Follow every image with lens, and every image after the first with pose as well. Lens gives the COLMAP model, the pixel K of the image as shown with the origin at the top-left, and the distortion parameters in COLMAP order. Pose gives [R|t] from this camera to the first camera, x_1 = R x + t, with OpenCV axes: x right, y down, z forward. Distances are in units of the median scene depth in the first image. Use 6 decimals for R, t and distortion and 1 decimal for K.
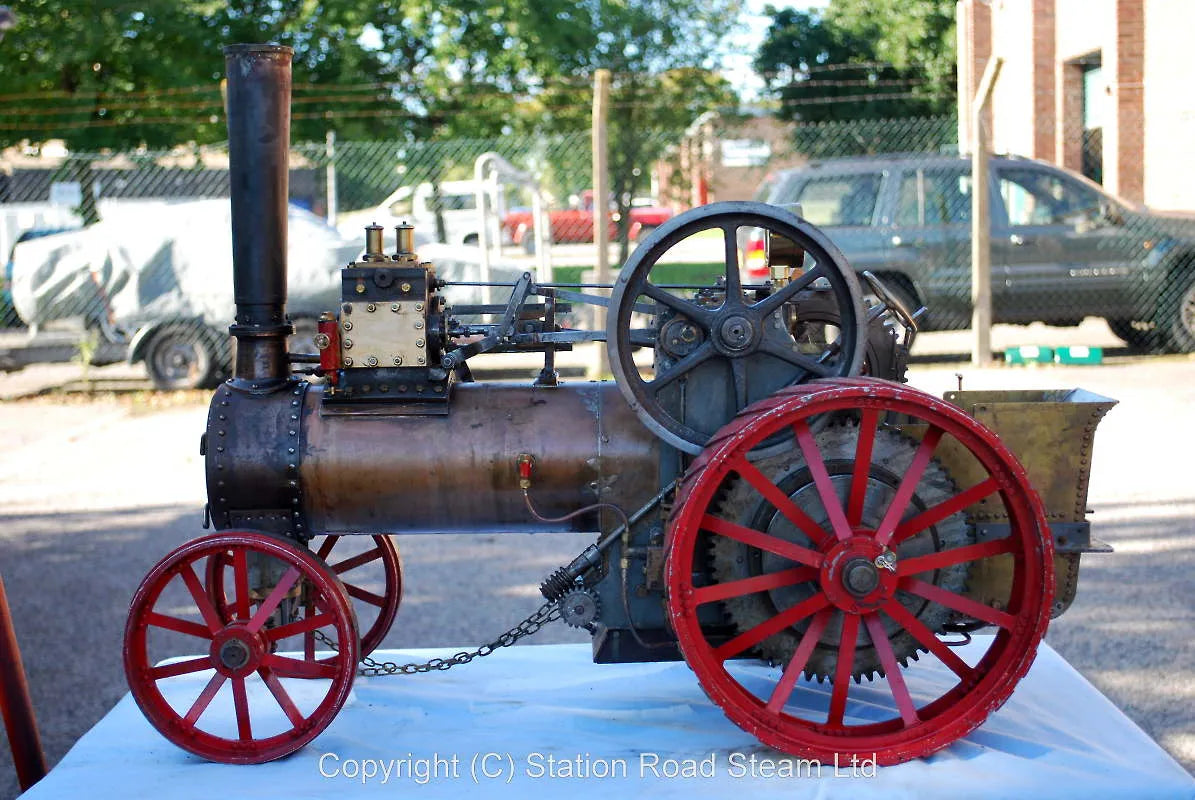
lens RADIAL K [[2122.2, 0, 599.4], [0, 2122.2, 398.4], [0, 0, 1]] dist [0.138882, 0.000000]
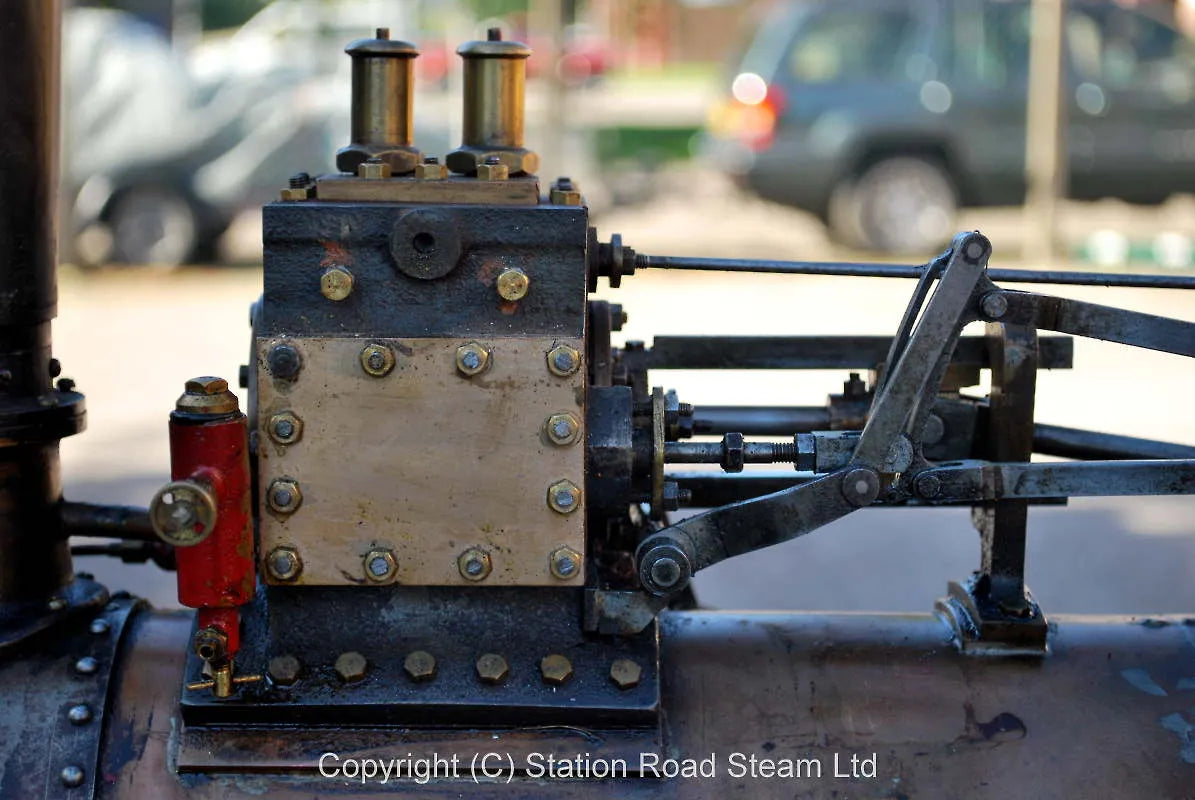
lens RADIAL K [[2409.0, 0, 604.1], [0, 2409.0, 395.9], [0, 0, 1]] dist [0.018859, 0.000000]
pose [[0.998577, 0.022484, 0.048351, -0.093491], [-0.025121, 0.998191, 0.054628, -0.054743], [-0.047035, -0.055764, 0.997335, 0.703479]]
